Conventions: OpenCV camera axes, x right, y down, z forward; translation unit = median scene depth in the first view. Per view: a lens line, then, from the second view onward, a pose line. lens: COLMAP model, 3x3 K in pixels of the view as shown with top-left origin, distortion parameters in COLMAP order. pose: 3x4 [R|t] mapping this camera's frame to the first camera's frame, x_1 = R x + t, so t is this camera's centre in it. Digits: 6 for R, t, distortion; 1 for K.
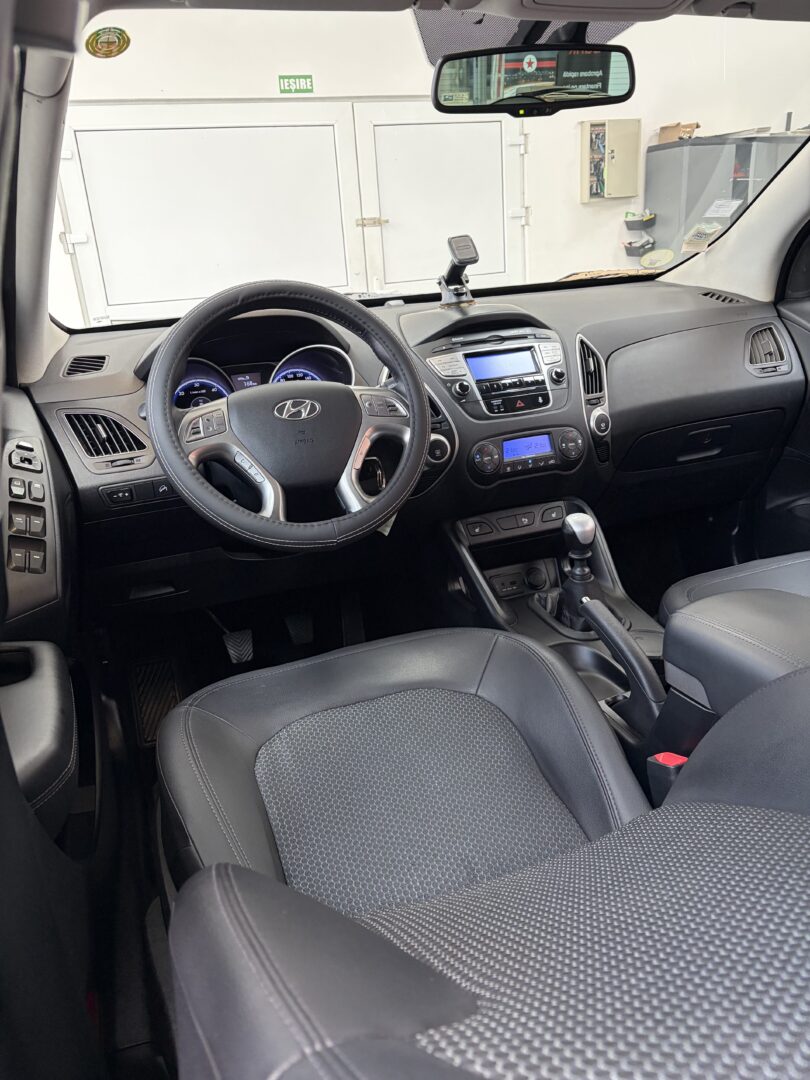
lens RADIAL K [[830.2, 0, 405.0], [0, 830.2, 540.0], [0, 0, 1]] dist [0.065614, -0.002383]
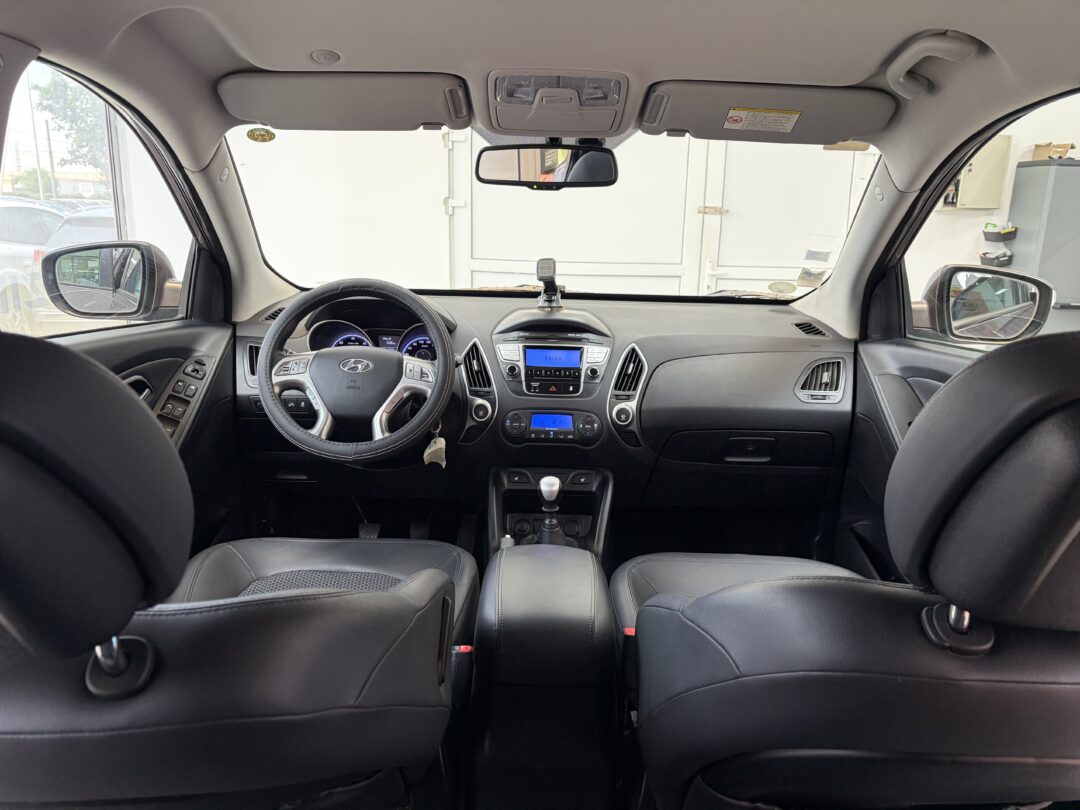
lens RADIAL K [[815.5, 0, 540.2], [0, 815.5, 420.1], [0, 0, 1]] dist [0.156655, -0.172721]
pose [[0.931456, 0.176497, -0.318179, 0.521669], [-0.202868, 0.977853, -0.051465, -0.044047], [0.302048, 0.112486, 0.946633, -0.207830]]
